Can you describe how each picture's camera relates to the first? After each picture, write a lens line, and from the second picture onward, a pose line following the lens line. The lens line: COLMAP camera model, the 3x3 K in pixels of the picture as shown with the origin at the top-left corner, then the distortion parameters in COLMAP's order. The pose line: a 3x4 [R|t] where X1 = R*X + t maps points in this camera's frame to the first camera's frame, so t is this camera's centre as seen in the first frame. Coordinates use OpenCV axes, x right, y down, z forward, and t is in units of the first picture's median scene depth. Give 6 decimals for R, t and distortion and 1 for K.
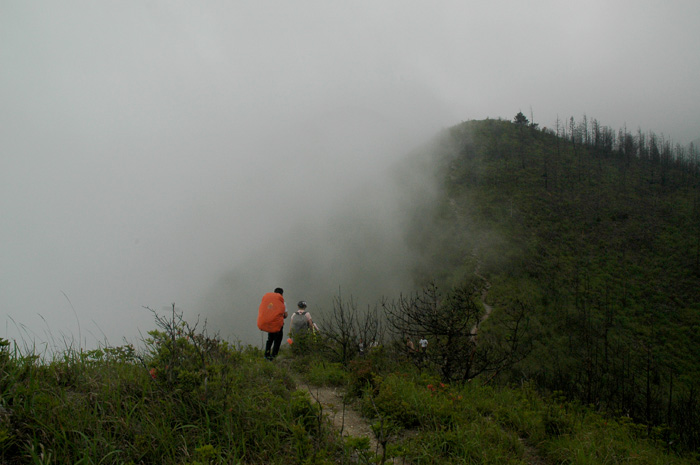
lens RADIAL K [[559.9, 0, 351.6], [0, 559.9, 233.6], [0, 0, 1]] dist [-0.015013, 0.000302]
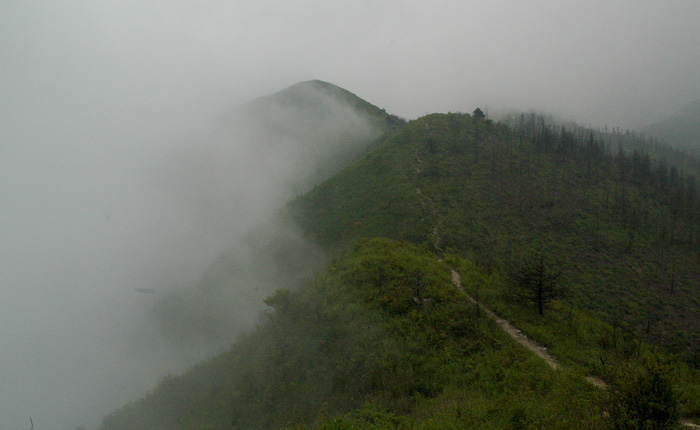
lens RADIAL K [[715.1, 0, 348.4], [0, 715.1, 216.5], [0, 0, 1]] dist [0.007602, 0.000000]
pose [[0.995615, 0.013547, 0.092564, -0.131362], [-0.014532, 0.999845, 0.009973, -0.014233], [-0.092414, -0.011274, 0.995657, -0.617607]]
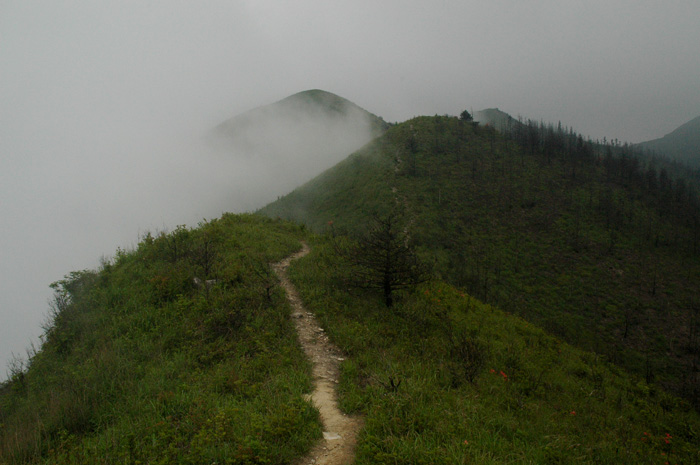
lens RADIAL K [[658.3, 0, 350.4], [0, 658.3, 227.9], [0, 0, 1]] dist [-0.017174, 0.000000]
pose [[0.998182, 0.018860, 0.057247, 0.003507], [-0.019428, 0.999767, 0.009374, 0.015232], [-0.057057, -0.010469, 0.998316, -0.456765]]
